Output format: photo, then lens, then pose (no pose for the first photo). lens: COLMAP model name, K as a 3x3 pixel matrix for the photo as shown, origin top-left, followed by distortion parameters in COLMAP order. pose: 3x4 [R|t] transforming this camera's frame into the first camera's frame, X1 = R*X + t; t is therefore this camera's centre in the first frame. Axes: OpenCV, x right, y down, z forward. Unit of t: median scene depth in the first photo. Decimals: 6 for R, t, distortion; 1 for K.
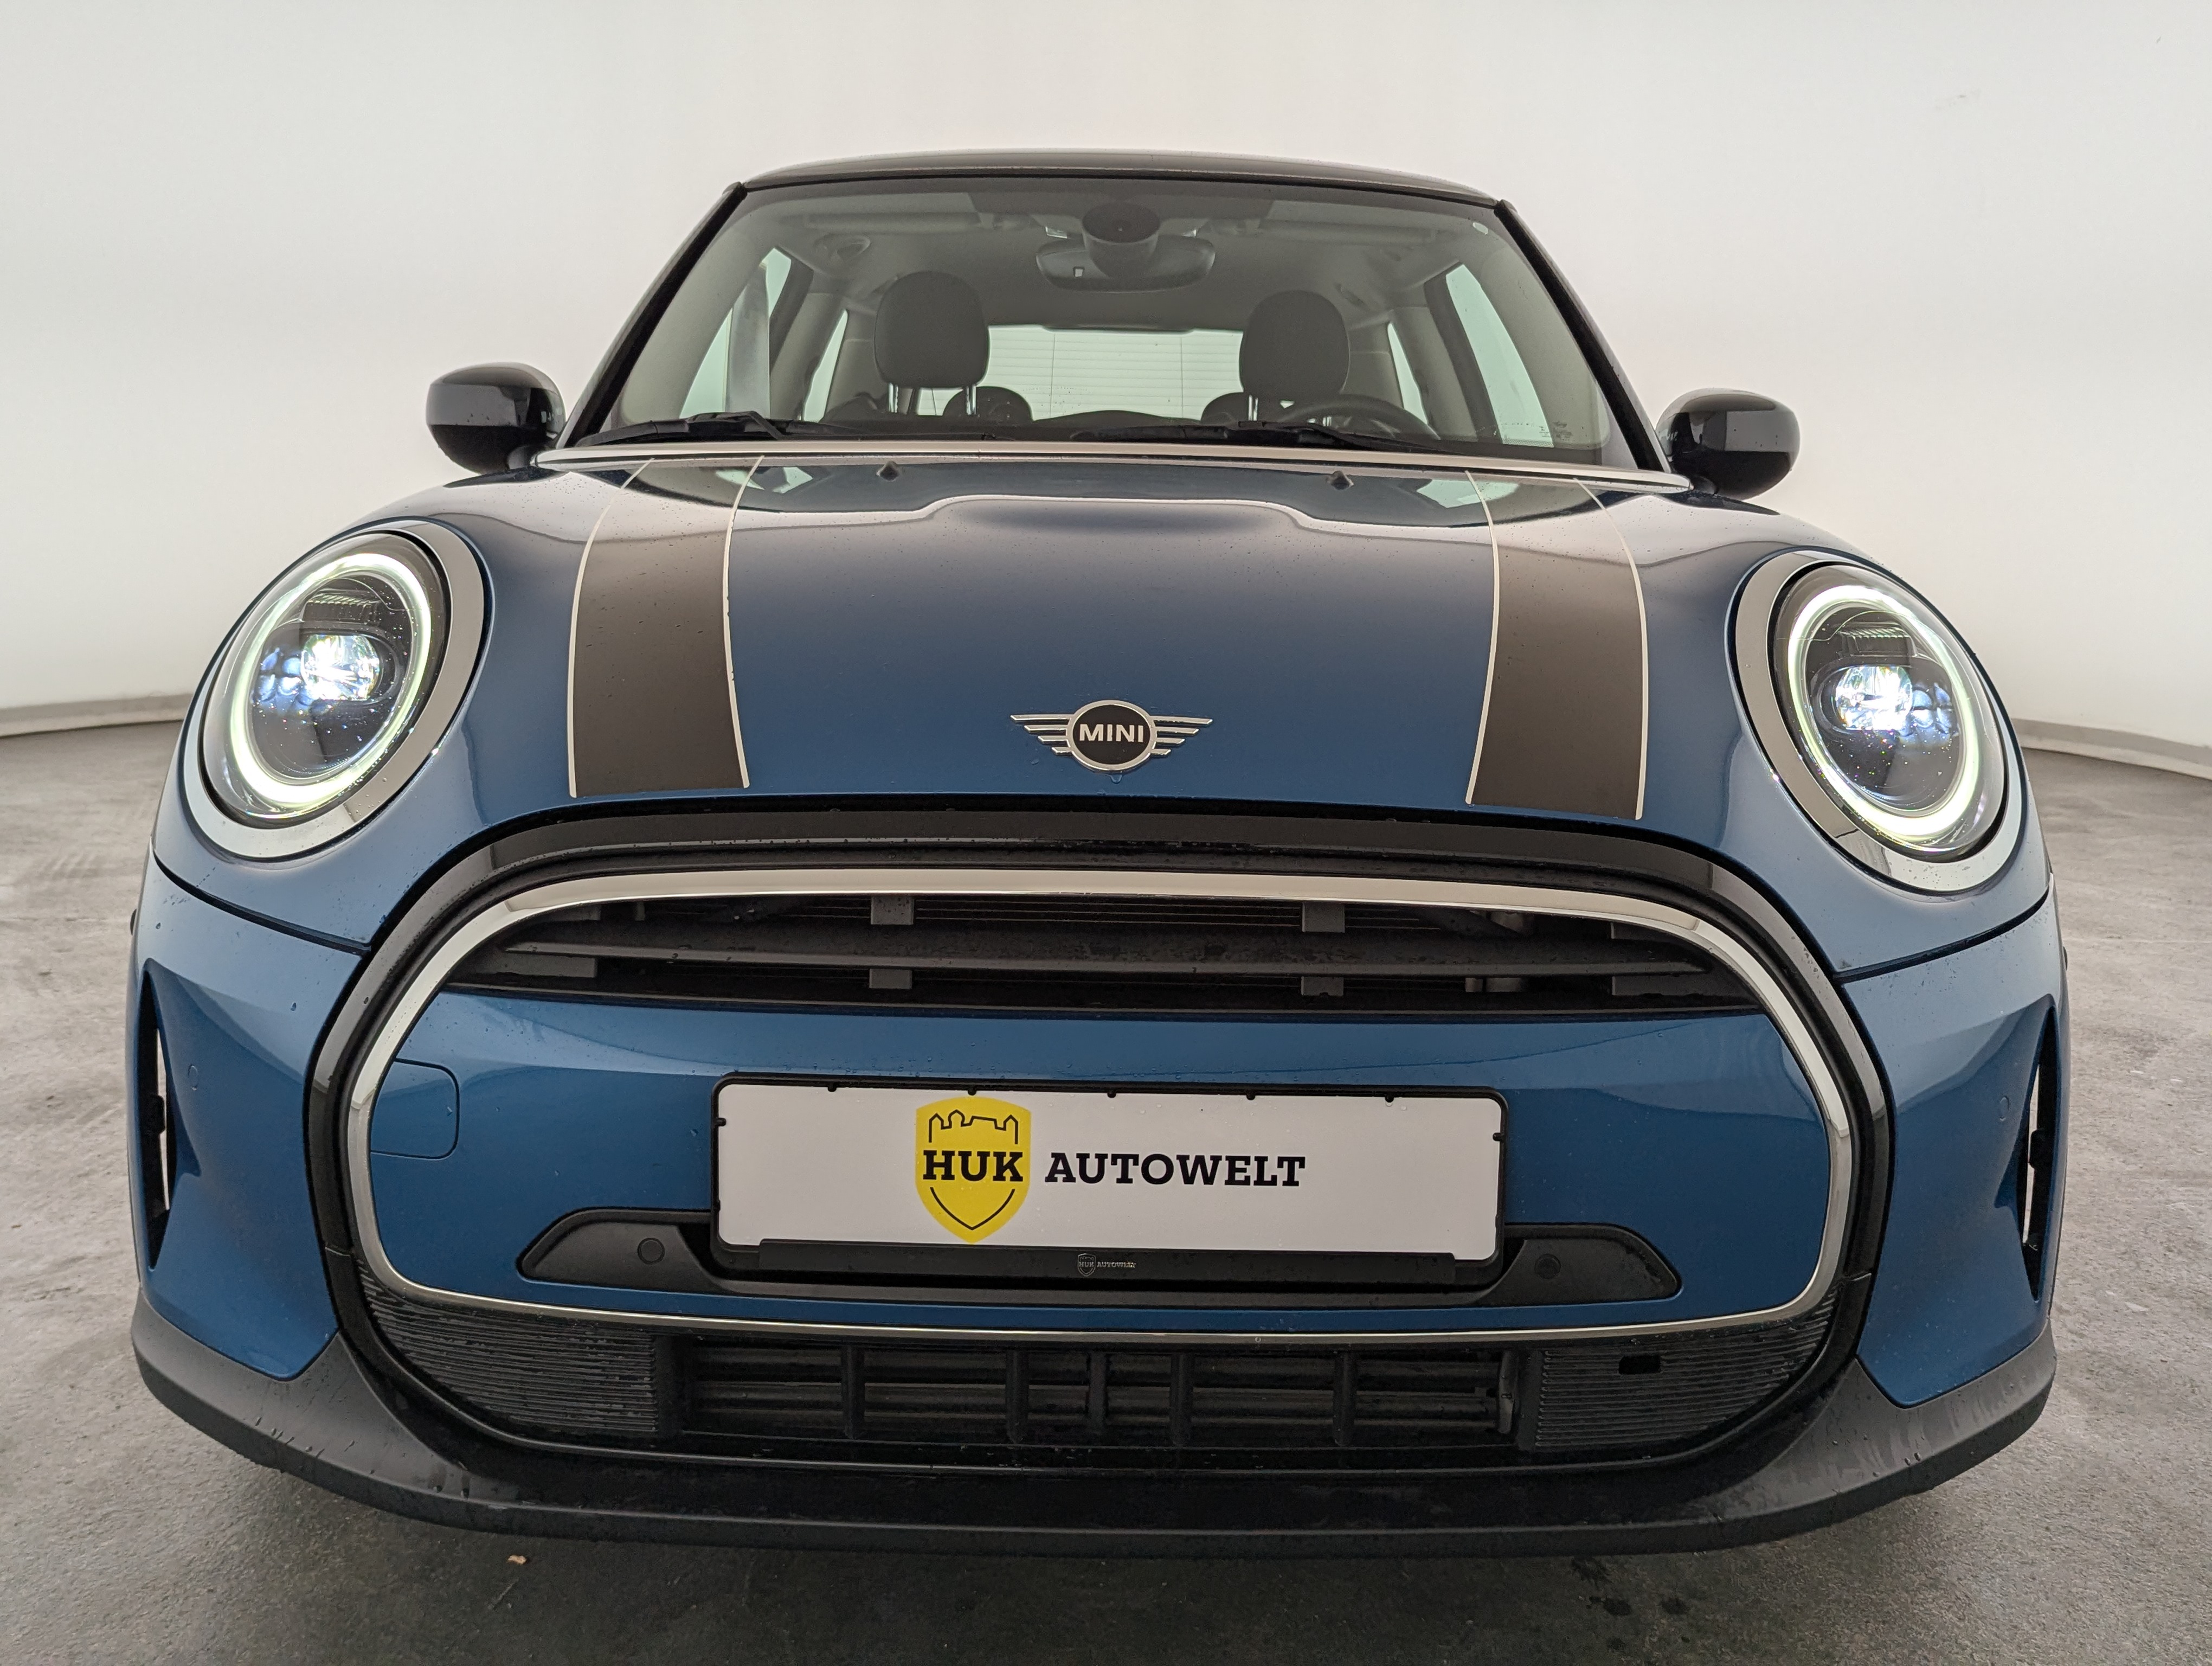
lens RADIAL K [[2105.4, 0, 1124.5], [0, 2105.4, 830.9], [0, 0, 1]] dist [0.039693, 0.000000]
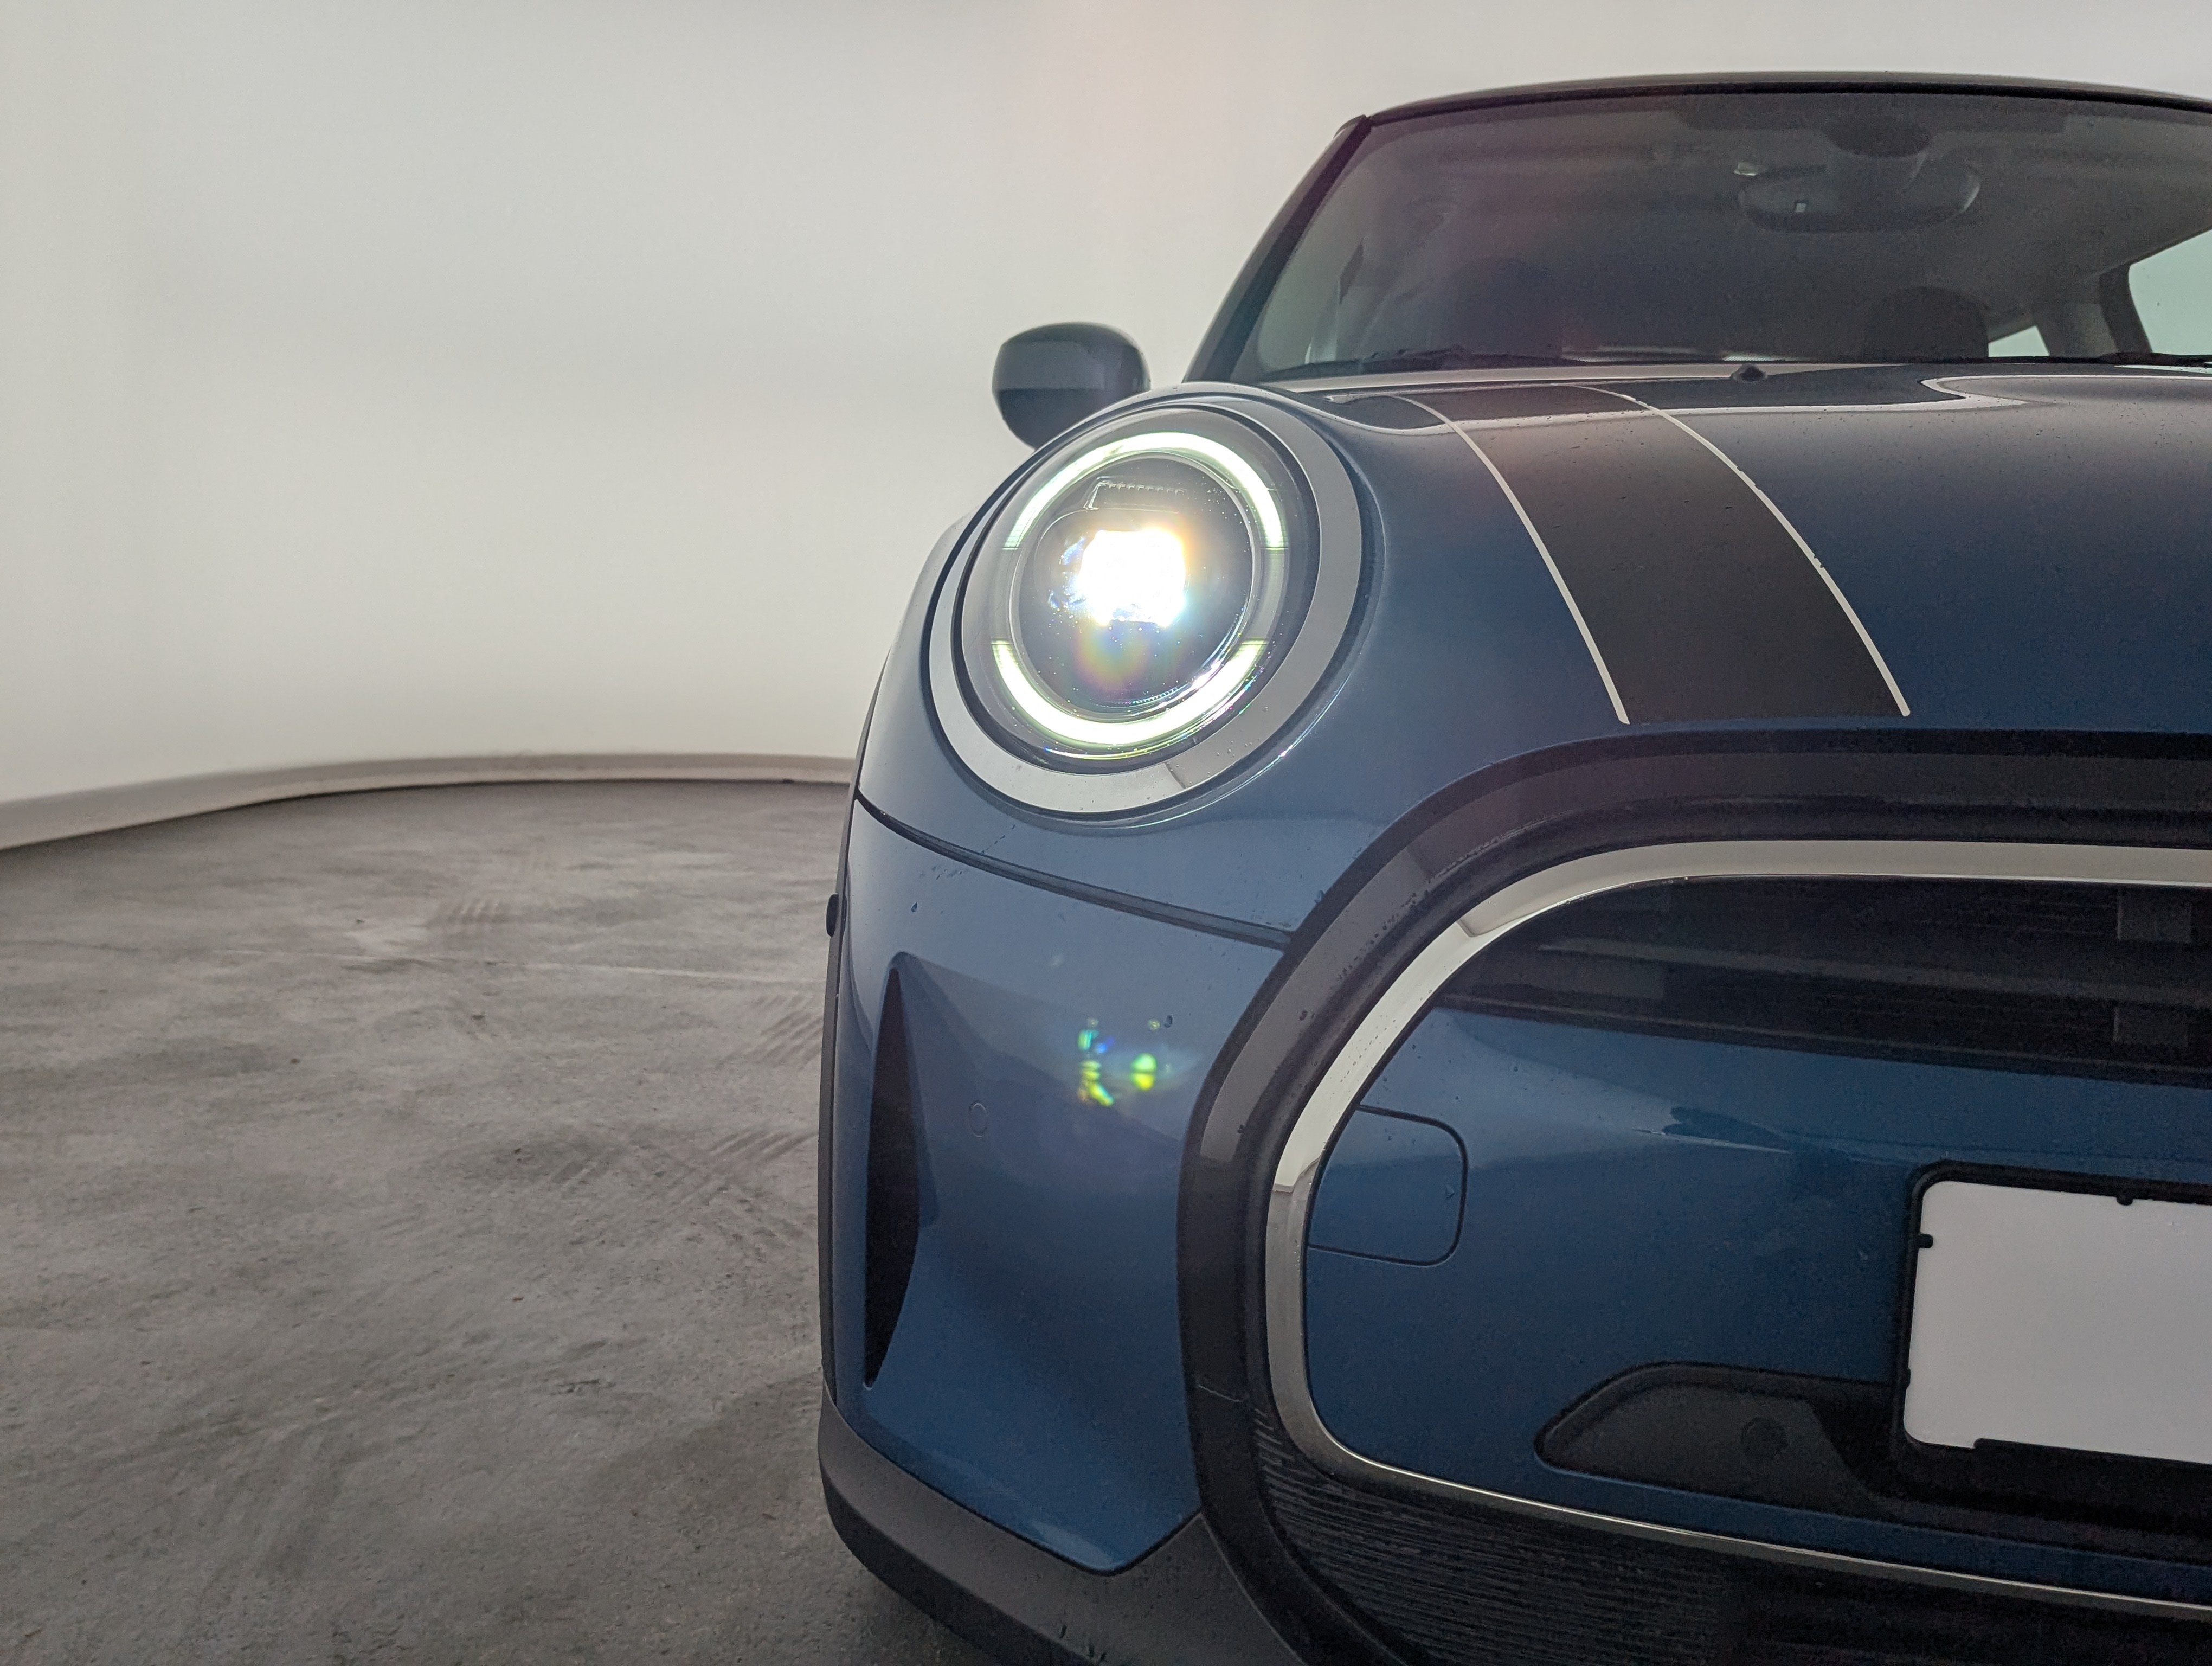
lens RADIAL K [[2105.4, 0, 1092.6], [0, 2105.4, 833.1], [0, 0, 1]] dist [0.039693, 0.000000]
pose [[0.990433, 0.041139, -0.131722, -0.189982], [-0.048396, 0.997455, -0.052368, 0.034034], [0.129232, 0.058241, 0.989903, 0.187132]]
